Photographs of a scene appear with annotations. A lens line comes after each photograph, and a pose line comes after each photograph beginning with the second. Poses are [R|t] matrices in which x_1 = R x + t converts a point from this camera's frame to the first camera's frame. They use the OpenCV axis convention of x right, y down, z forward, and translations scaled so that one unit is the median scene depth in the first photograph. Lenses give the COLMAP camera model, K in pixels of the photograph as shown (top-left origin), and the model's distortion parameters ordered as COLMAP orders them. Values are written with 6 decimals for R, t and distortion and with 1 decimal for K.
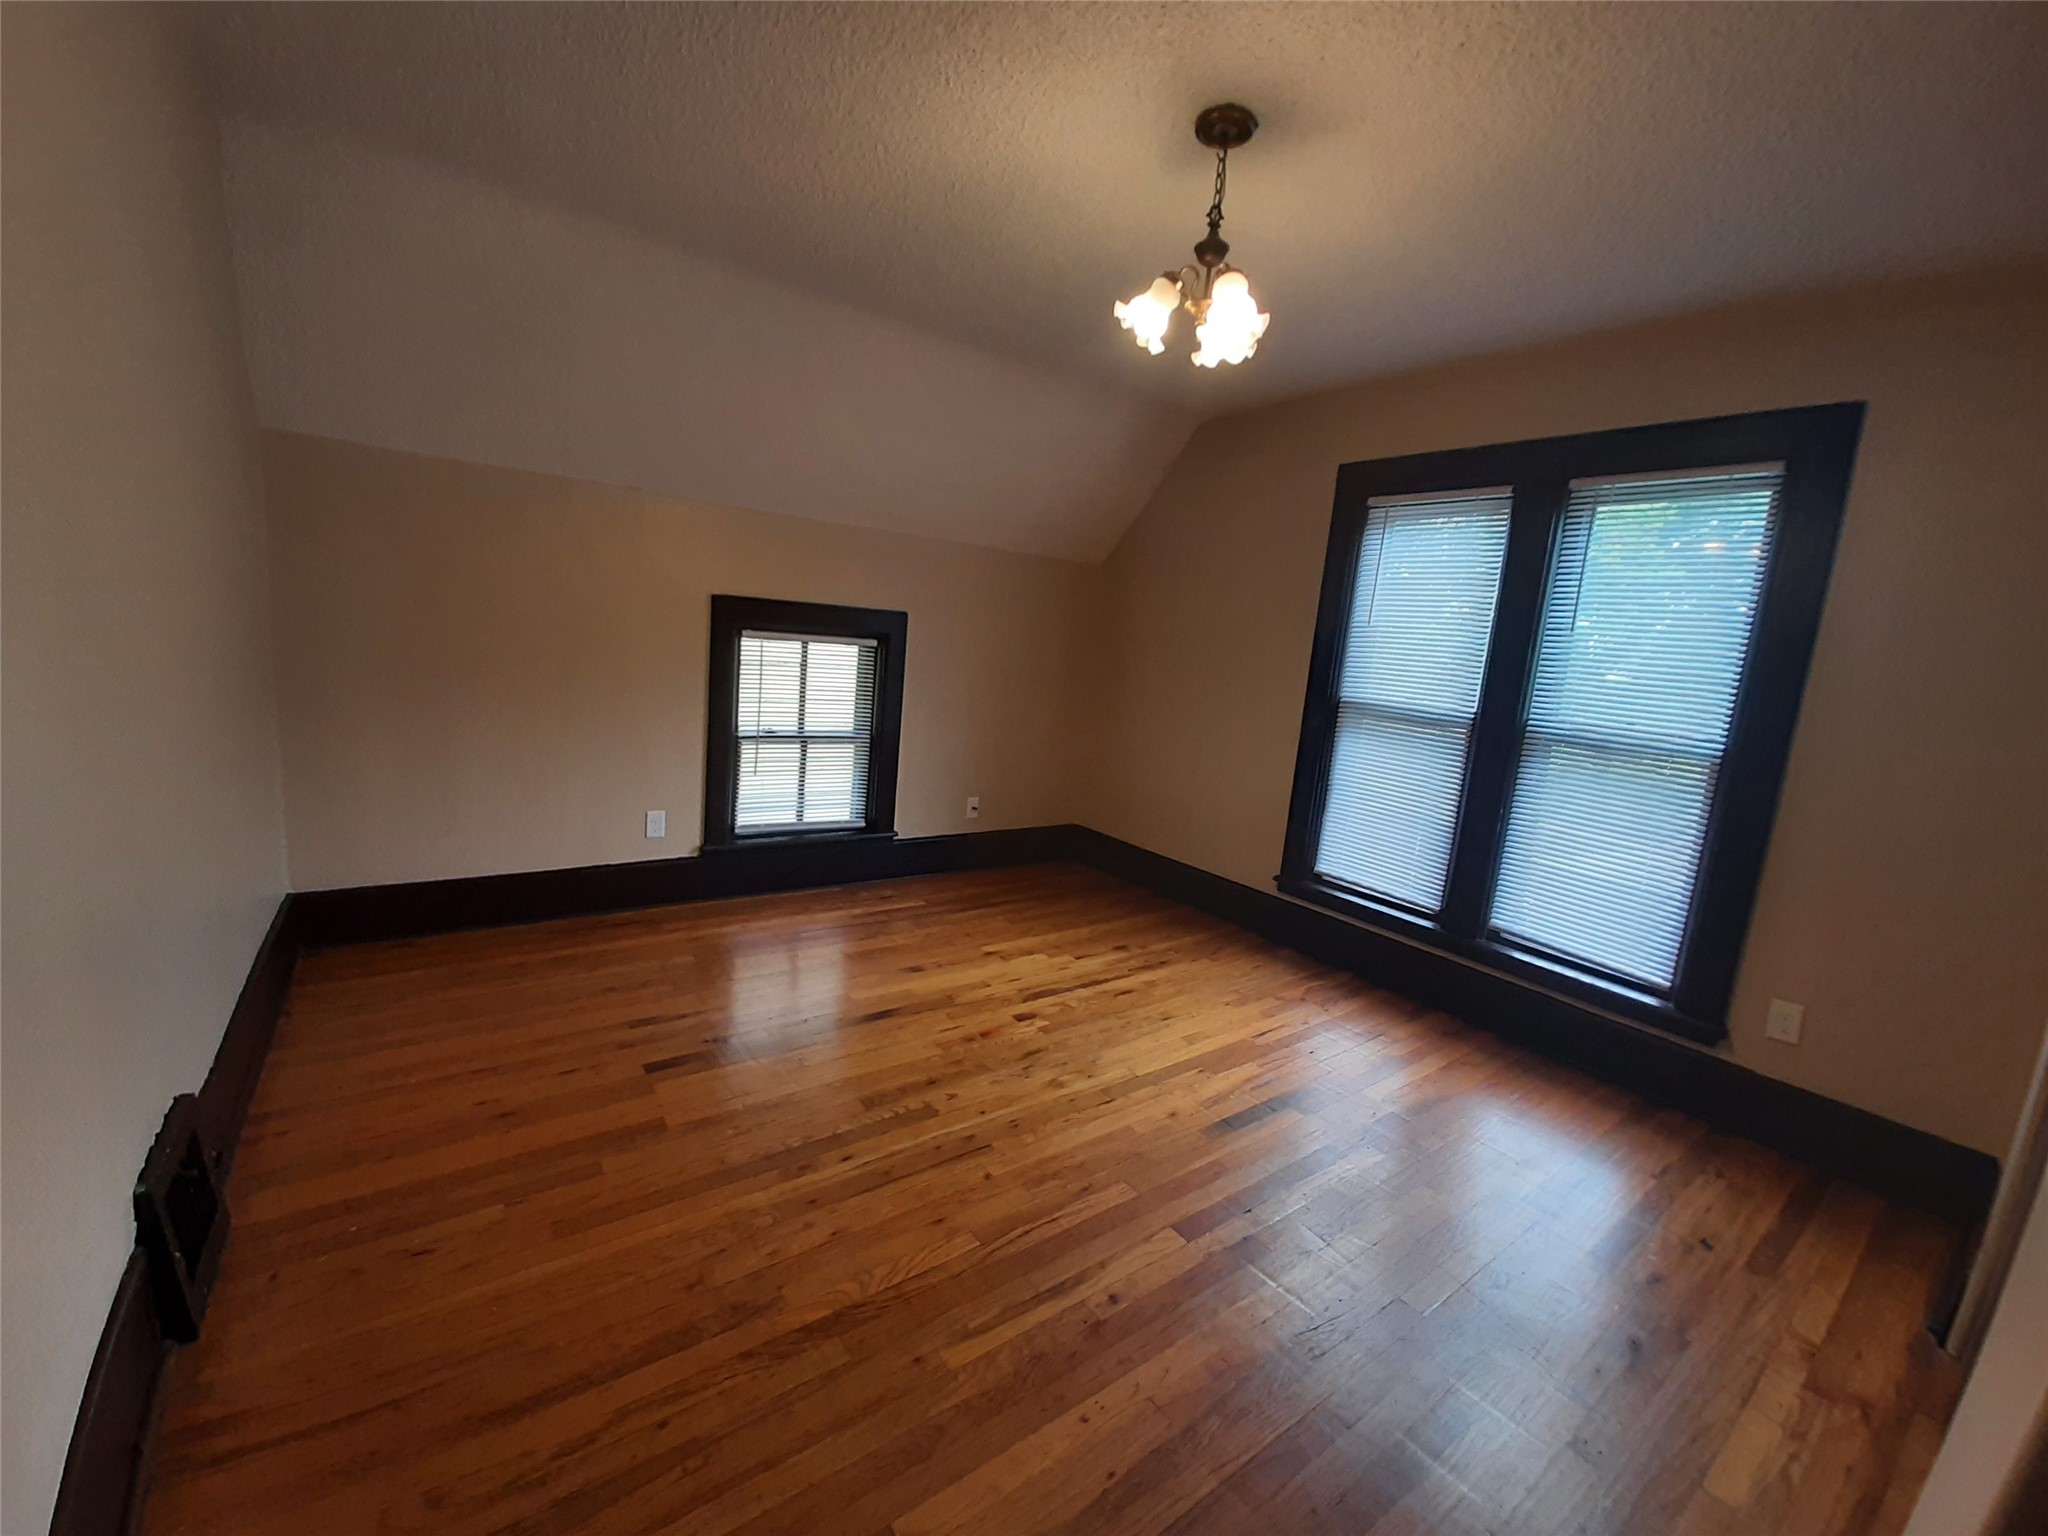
lens RADIAL K [[825.2, 0, 1012.2], [0, 825.2, 763.2], [0, 0, 1]] dist [-0.001599, -0.000416]
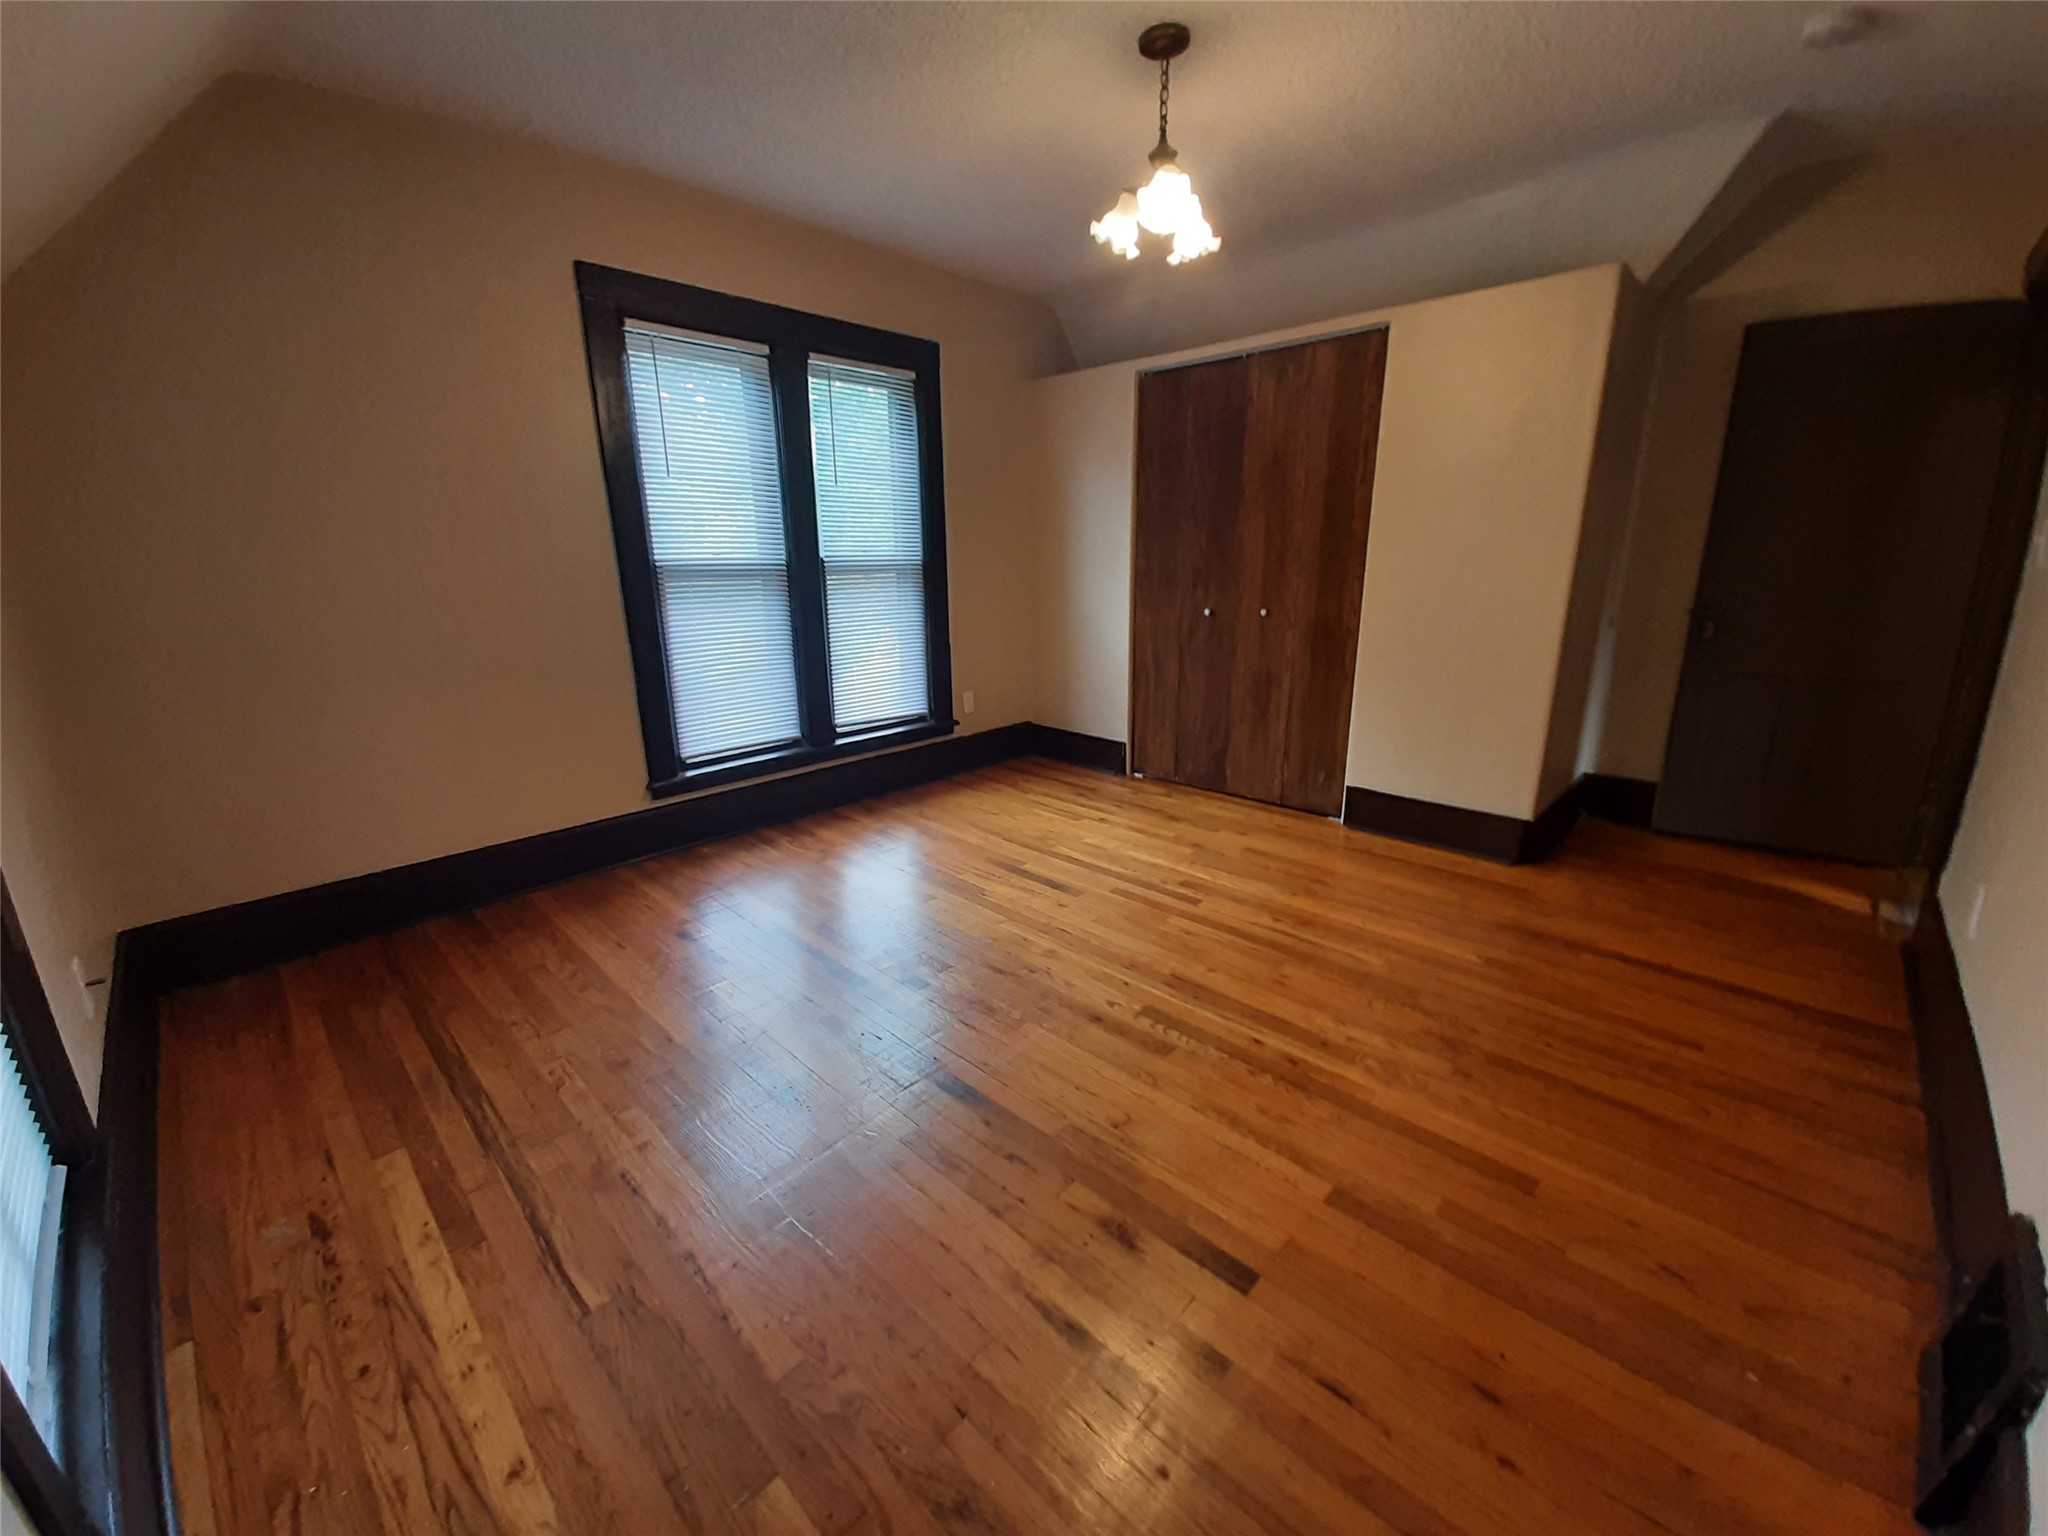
lens RADIAL K [[808.4, 0, 1024.0], [0, 808.4, 768.0], [0, 0, 1]] dist [0.008005, -0.007158]
pose [[-0.187954, -0.343098, 0.920303, -0.811369], [0.147284, 0.916561, 0.371783, -0.210206], [-0.971072, 0.205423, -0.121738, 1.133506]]
